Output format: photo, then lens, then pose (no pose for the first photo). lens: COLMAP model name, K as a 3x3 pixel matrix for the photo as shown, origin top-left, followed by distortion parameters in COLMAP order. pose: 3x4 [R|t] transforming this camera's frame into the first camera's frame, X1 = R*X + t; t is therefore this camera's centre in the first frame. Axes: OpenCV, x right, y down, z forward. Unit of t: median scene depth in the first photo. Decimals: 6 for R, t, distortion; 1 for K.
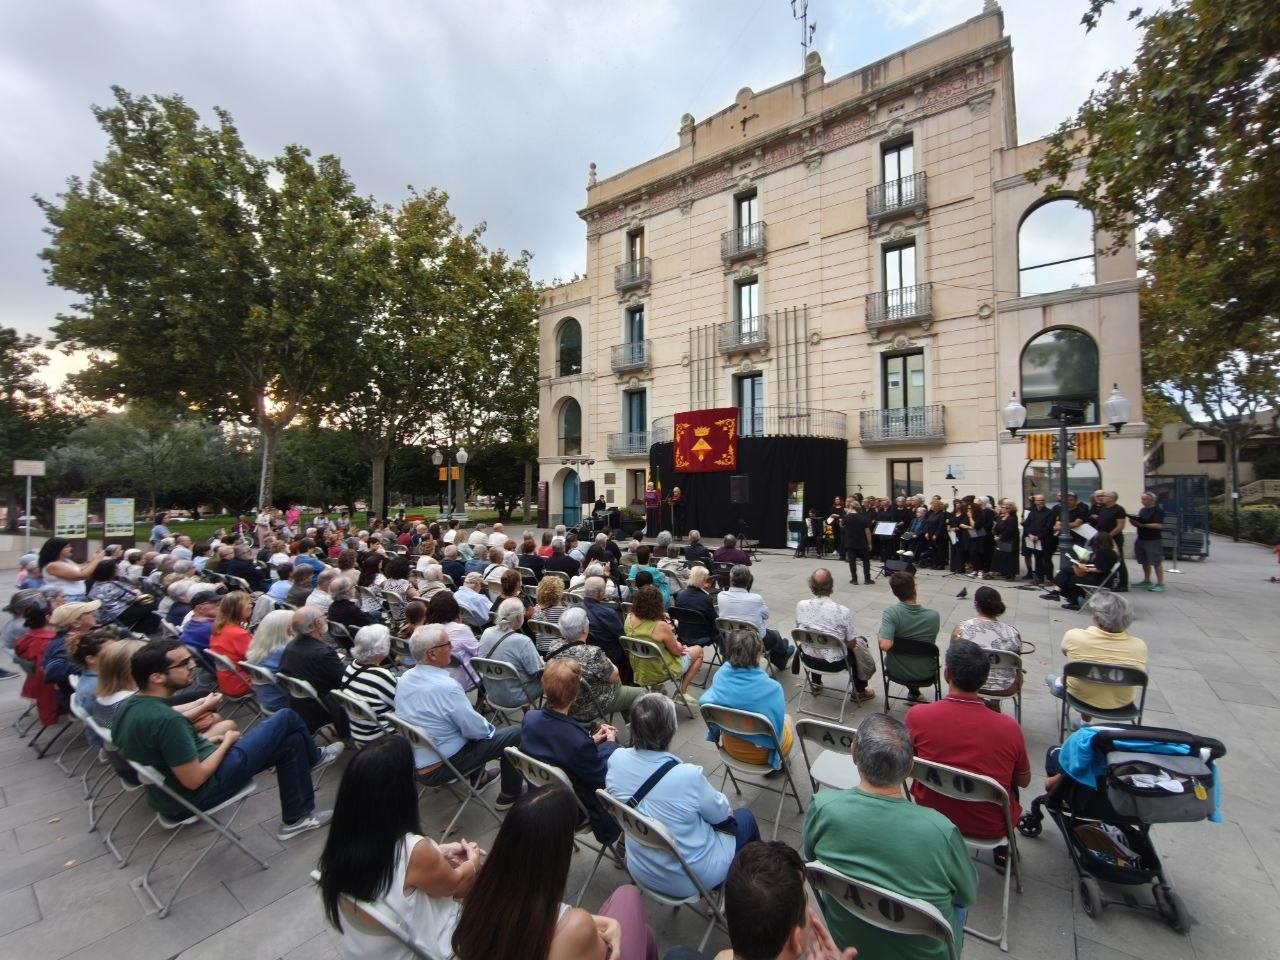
lens RADIAL K [[541.4, 0, 641.8], [0, 541.4, 481.2], [0, 0, 1]] dist [-0.004971, -0.000112]
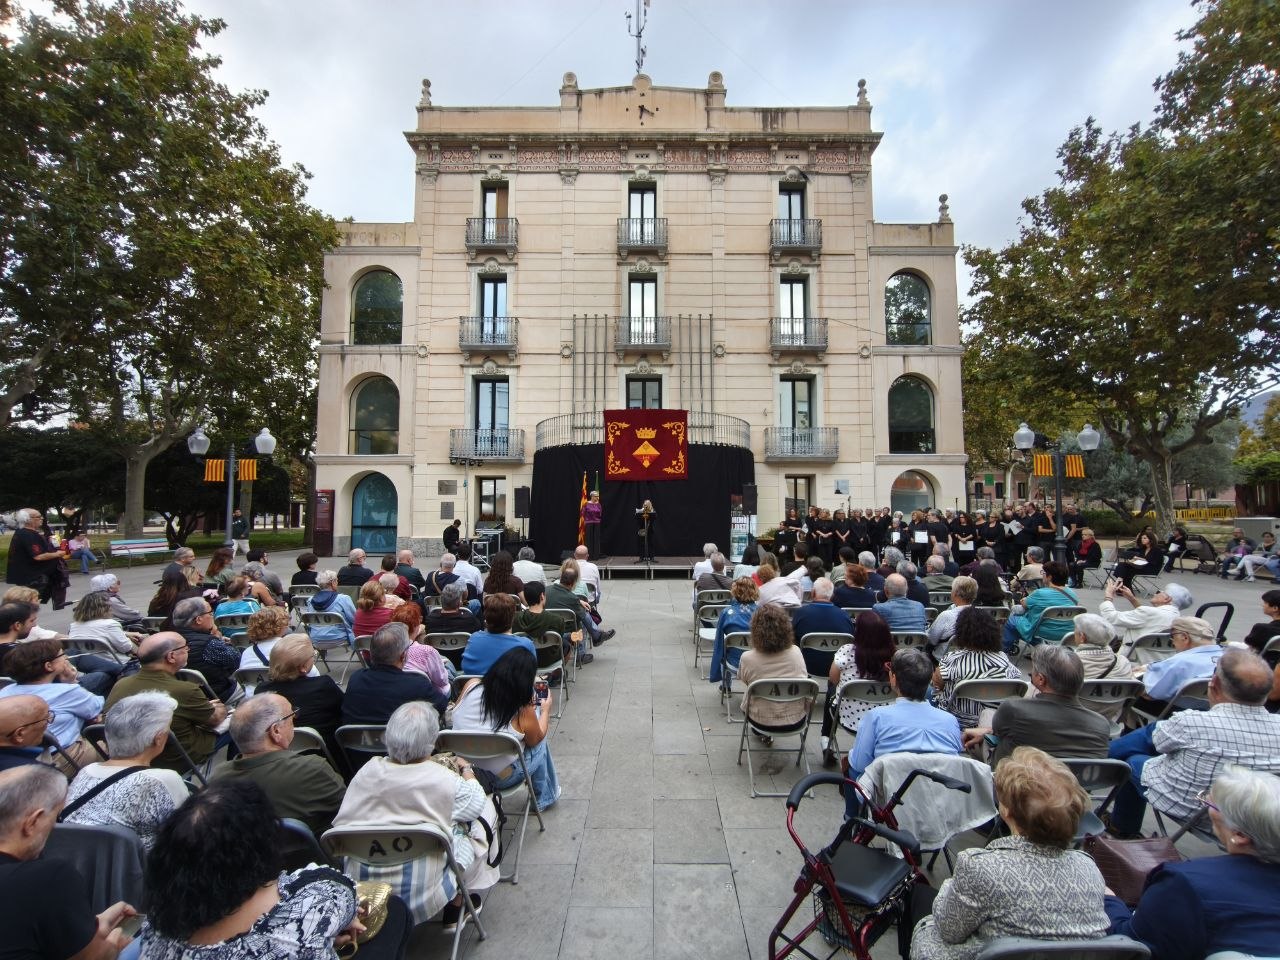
lens RADIAL K [[563.5, 0, 645.6], [0, 563.5, 479.8], [0, 0, 1]] dist [-0.011076, -0.000076]
pose [[0.811157, 0.035931, 0.583724, -0.351029], [-0.014323, 0.999032, -0.041591, 0.016680], [-0.584653, 0.025376, 0.810886, 0.224631]]
